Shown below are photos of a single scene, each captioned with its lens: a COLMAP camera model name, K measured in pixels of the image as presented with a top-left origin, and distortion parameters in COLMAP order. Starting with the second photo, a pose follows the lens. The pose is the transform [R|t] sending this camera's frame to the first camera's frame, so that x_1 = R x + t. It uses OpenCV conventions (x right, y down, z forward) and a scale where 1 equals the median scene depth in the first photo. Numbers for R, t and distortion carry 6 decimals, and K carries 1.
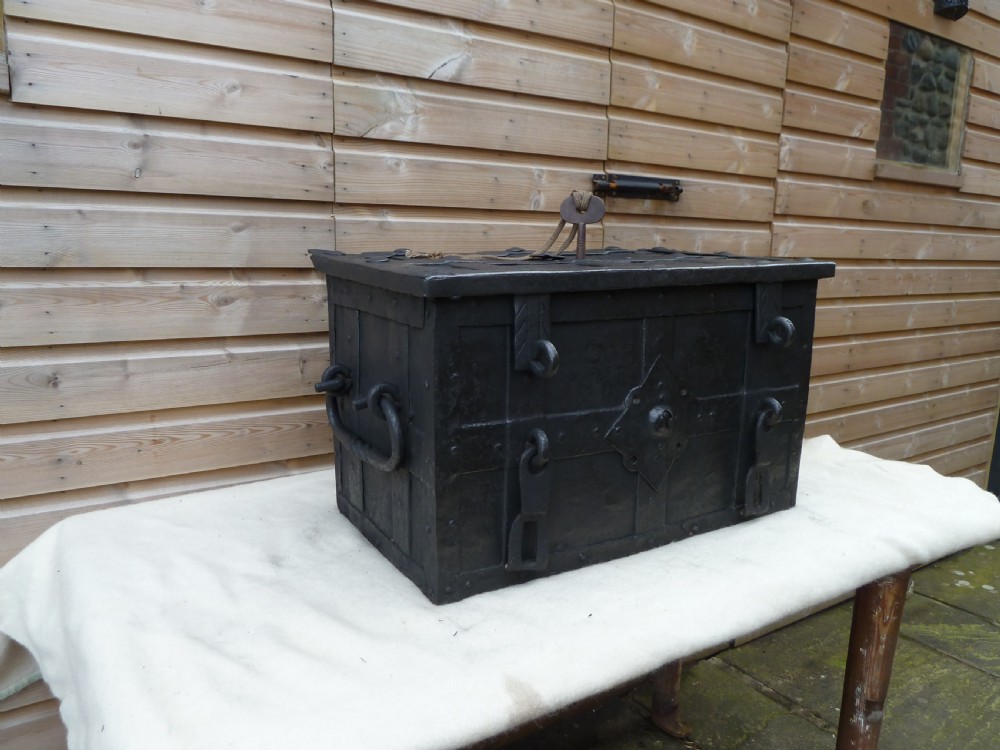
lens RADIAL K [[763.7, 0, 544.0], [0, 763.7, 387.7], [0, 0, 1]] dist [-0.033656, 0.002291]
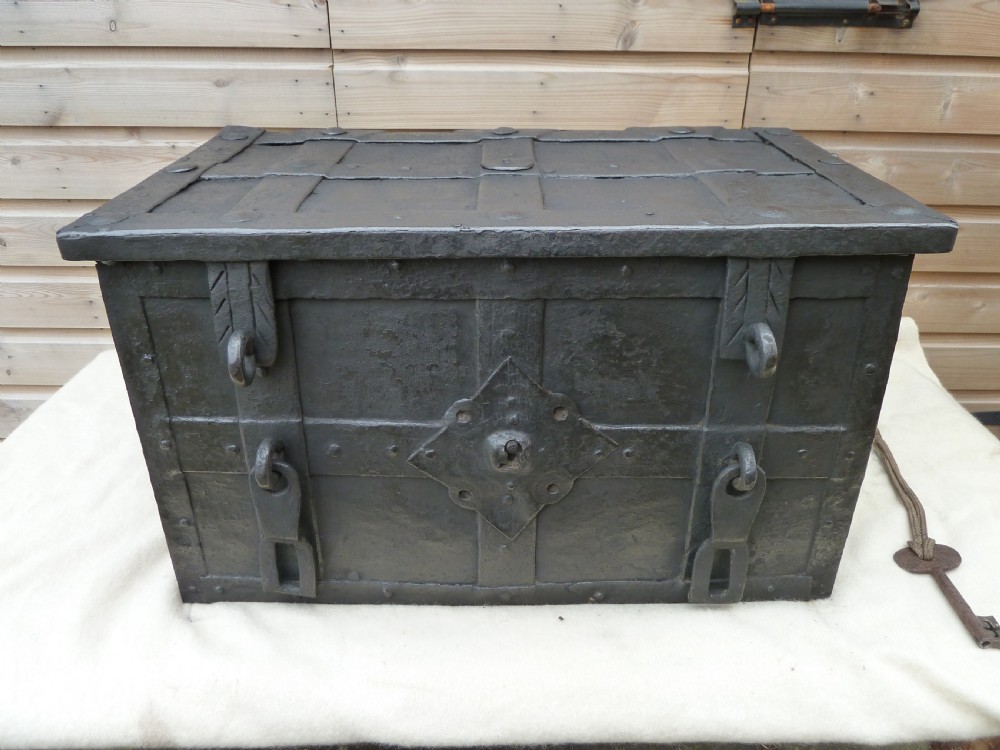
lens RADIAL K [[763.7, 0, 500.0], [0, 763.7, 369.3], [0, 0, 1]] dist [-0.033656, 0.002291]
pose [[0.815854, 0.256882, -0.518068, 0.391887], [-0.103437, 0.946291, 0.306323, -0.185122], [0.568932, -0.196327, 0.798606, 0.376145]]
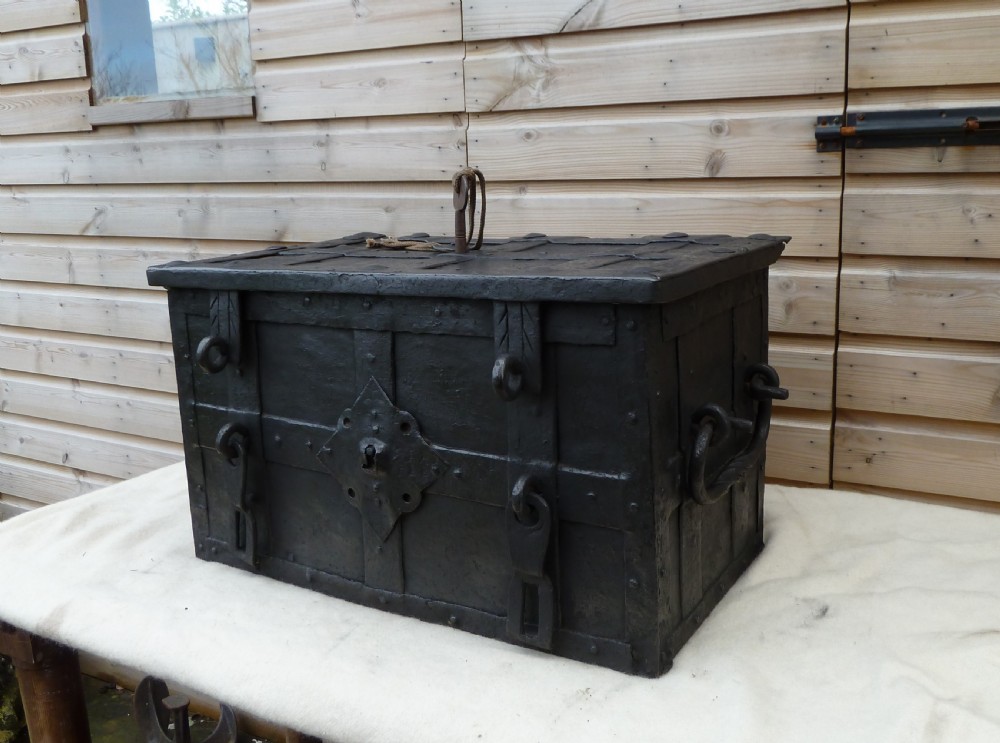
lens RADIAL K [[999.5, 0, 481.9], [0, 999.5, 361.2], [0, 0, 1]] dist [-0.037963, 0.000000]
pose [[0.401938, 0.157017, -0.902104, 0.914442], [-0.135458, 0.984544, 0.111012, -0.161345], [0.905592, 0.077577, 0.416995, 0.501670]]
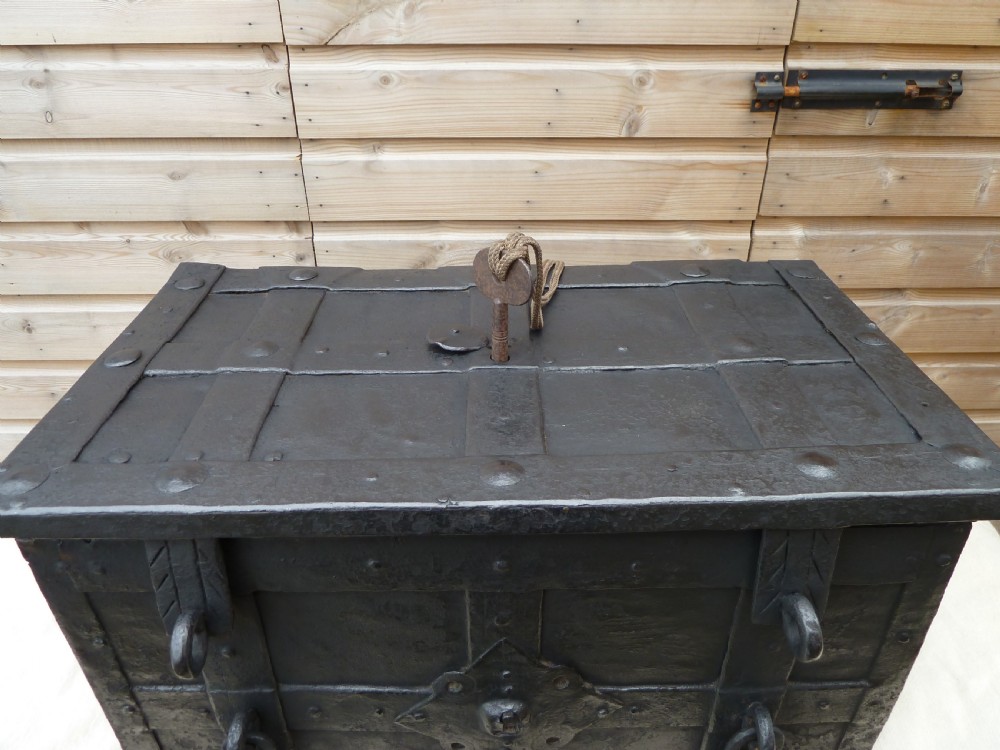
lens RADIAL K [[763.7, 0, 501.2], [0, 763.7, 371.1], [0, 0, 1]] dist [-0.033656, 0.002291]
pose [[0.824181, 0.299654, -0.480554, 0.305393], [-0.095245, 0.909803, 0.403964, -0.353675], [0.558259, -0.287169, 0.778383, 0.473705]]
